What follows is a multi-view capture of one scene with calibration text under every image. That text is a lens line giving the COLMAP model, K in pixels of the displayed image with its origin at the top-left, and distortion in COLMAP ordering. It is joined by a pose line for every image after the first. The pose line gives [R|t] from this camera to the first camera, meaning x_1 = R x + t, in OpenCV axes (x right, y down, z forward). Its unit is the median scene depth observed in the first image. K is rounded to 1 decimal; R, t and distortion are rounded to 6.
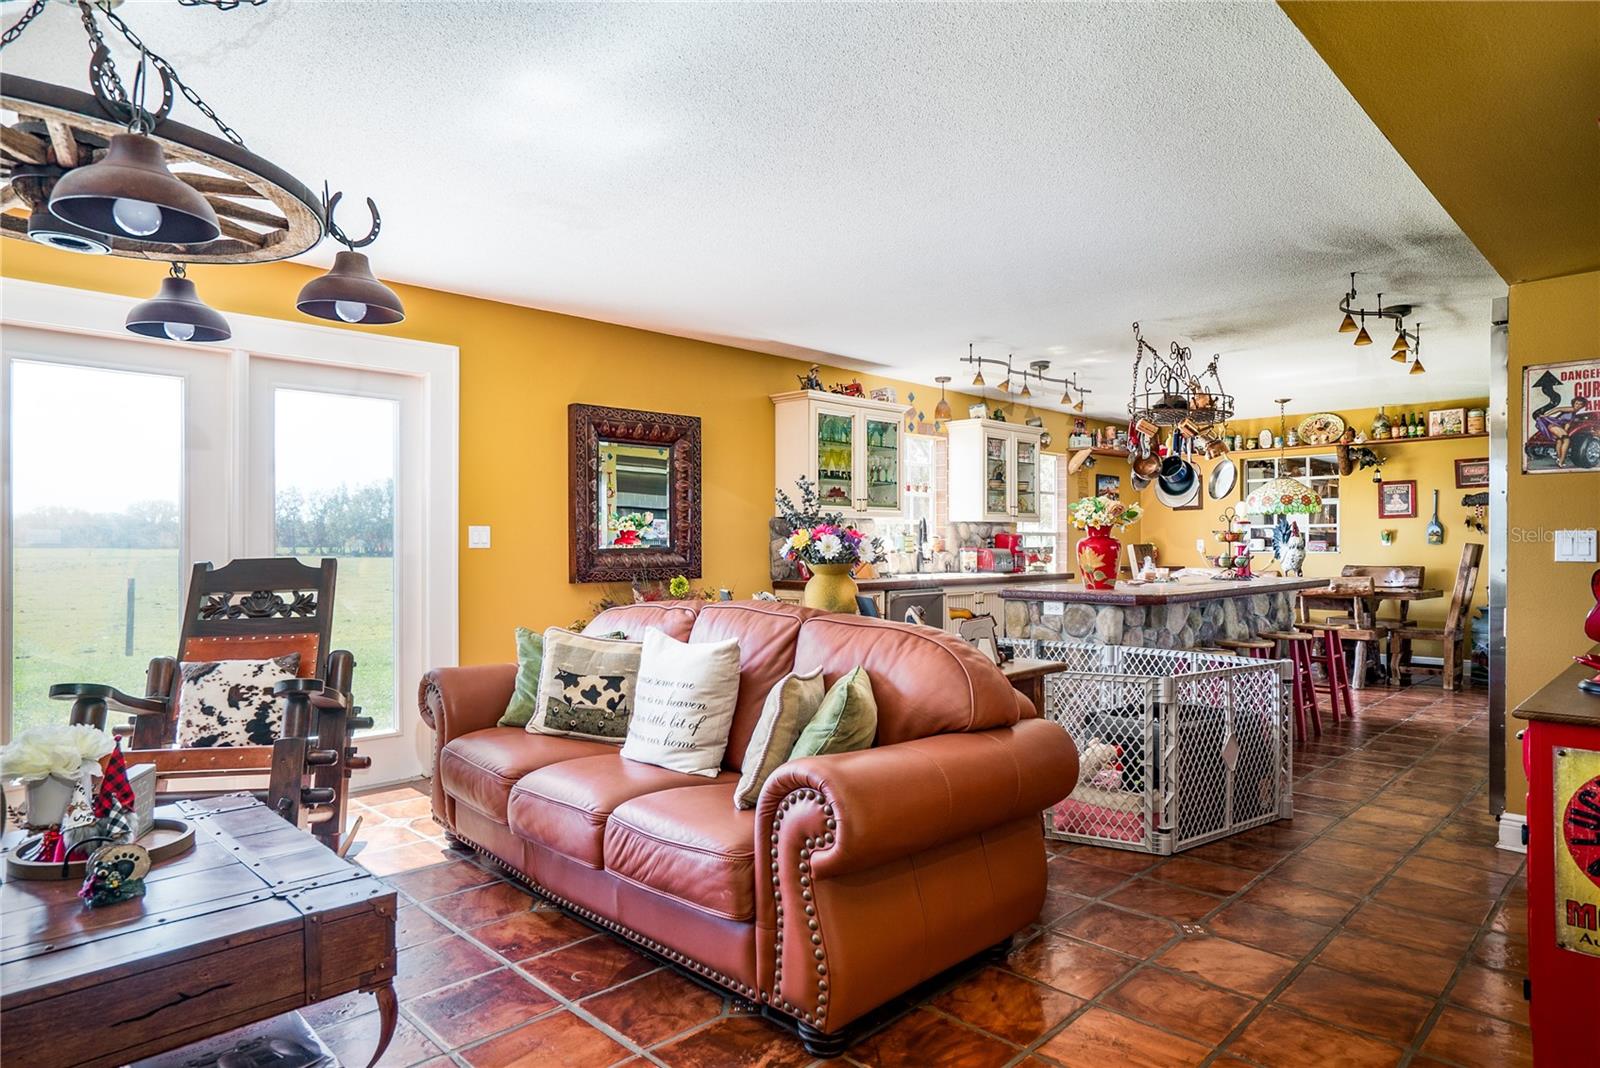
lens RADIAL K [[936.4, 0, 792.4], [0, 936.4, 546.7], [0, 0, 1]] dist [-0.038359, 0.040964]
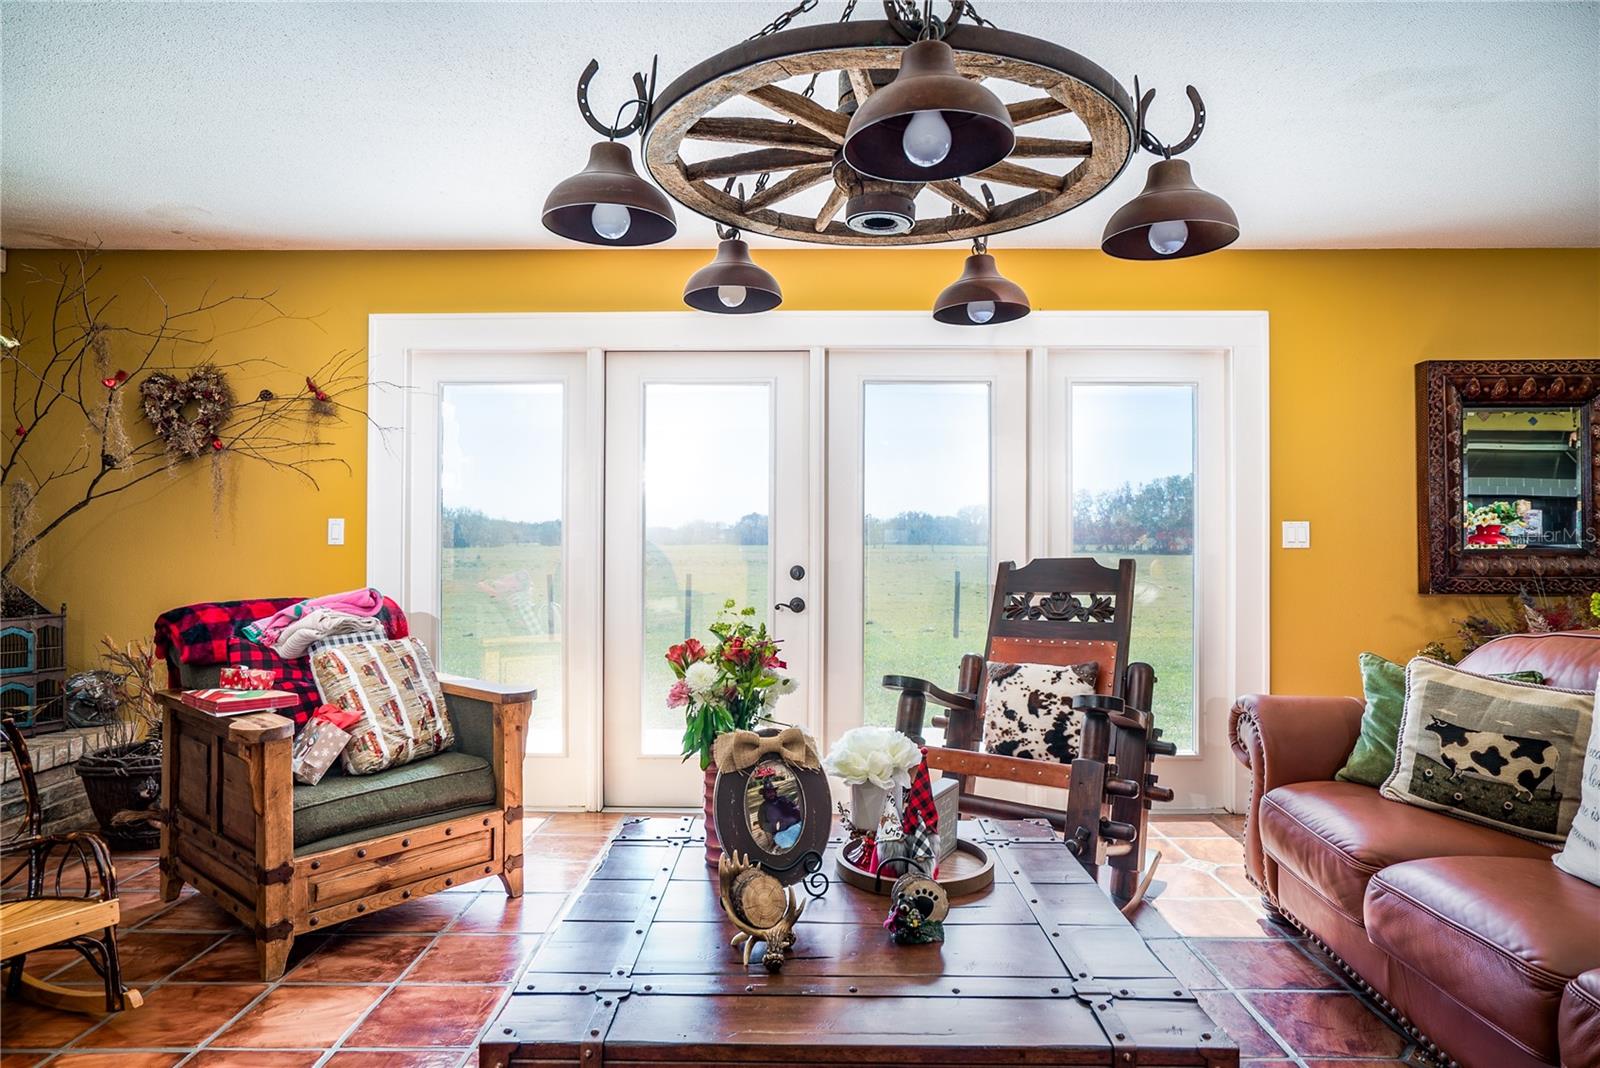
lens RADIAL K [[916.6, 0, 800.0], [0, 916.6, 534.0], [0, 0, 1]] dist [-0.041996, 0.032523]
pose [[0.701484, -0.004855, -0.712669, -0.068671], [-0.003103, 0.999947, -0.009867, -0.001578], [0.712679, 0.009133, 0.701431, 0.115582]]
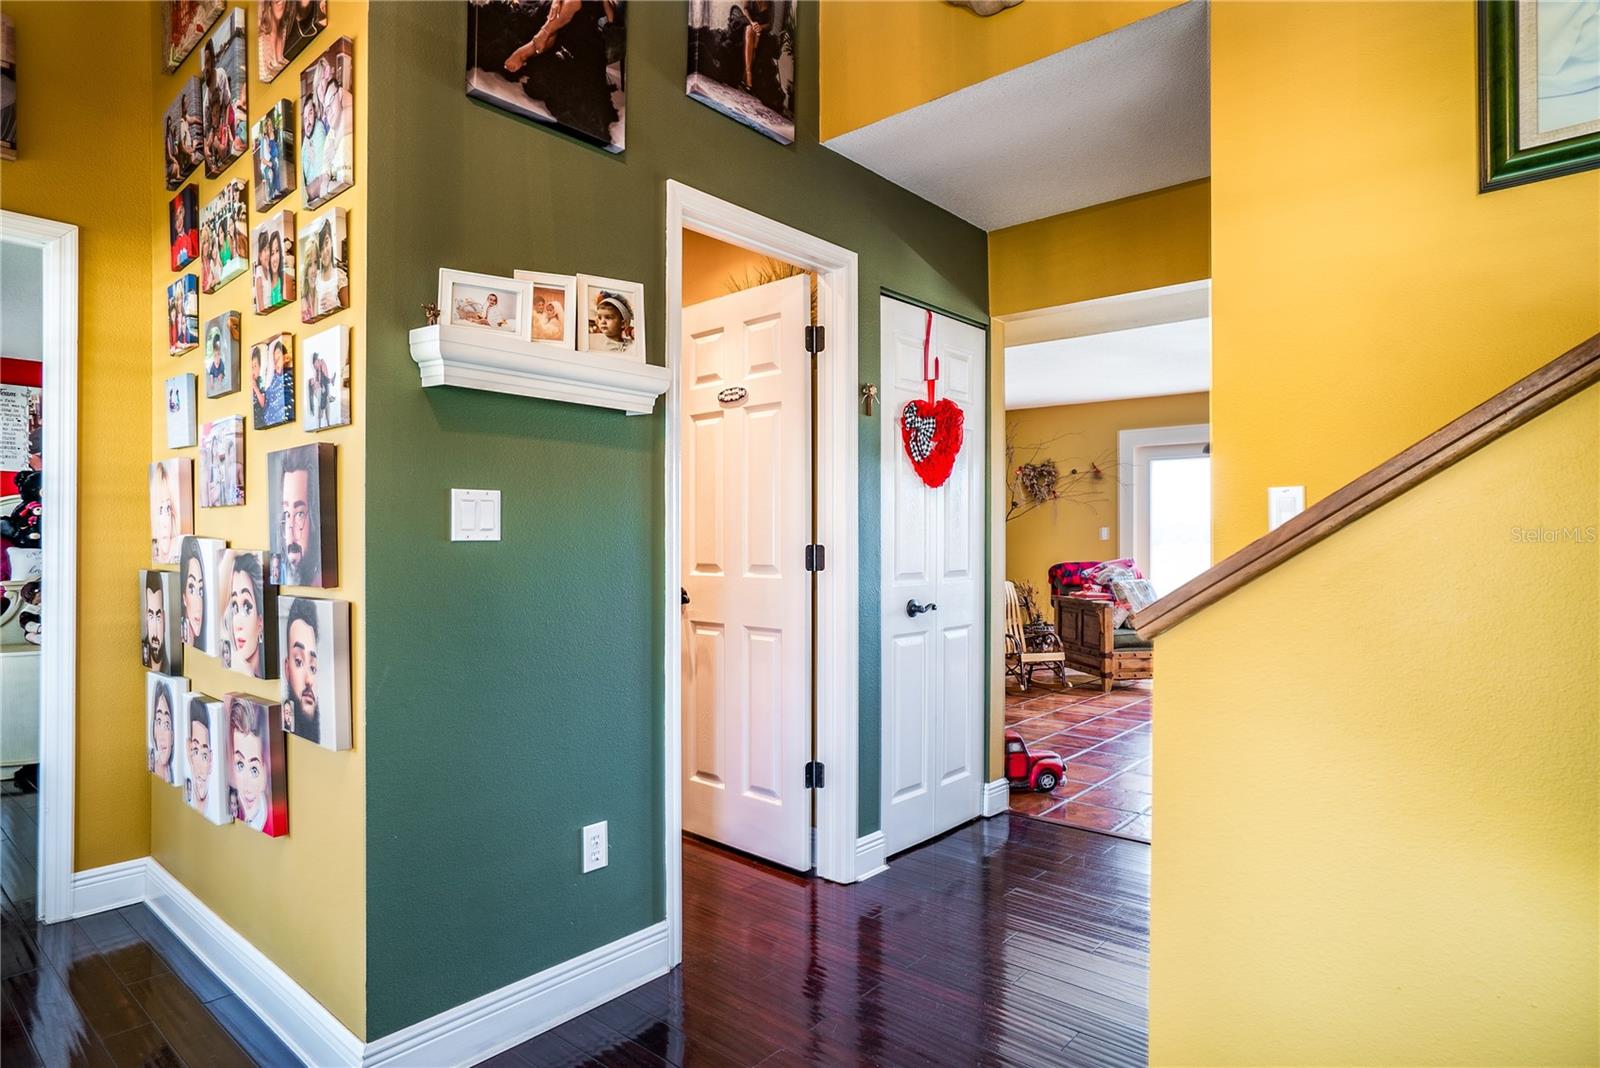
lens RADIAL K [[933.0, 0, 797.4], [0, 933.0, 516.0], [0, 0, 1]] dist [-0.044877, 0.040991]
pose [[0.092769, -0.015373, -0.995569, 0.849491], [-0.004548, 0.999864, -0.015863, -0.012931], [0.995677, 0.005999, 0.092686, -0.398782]]
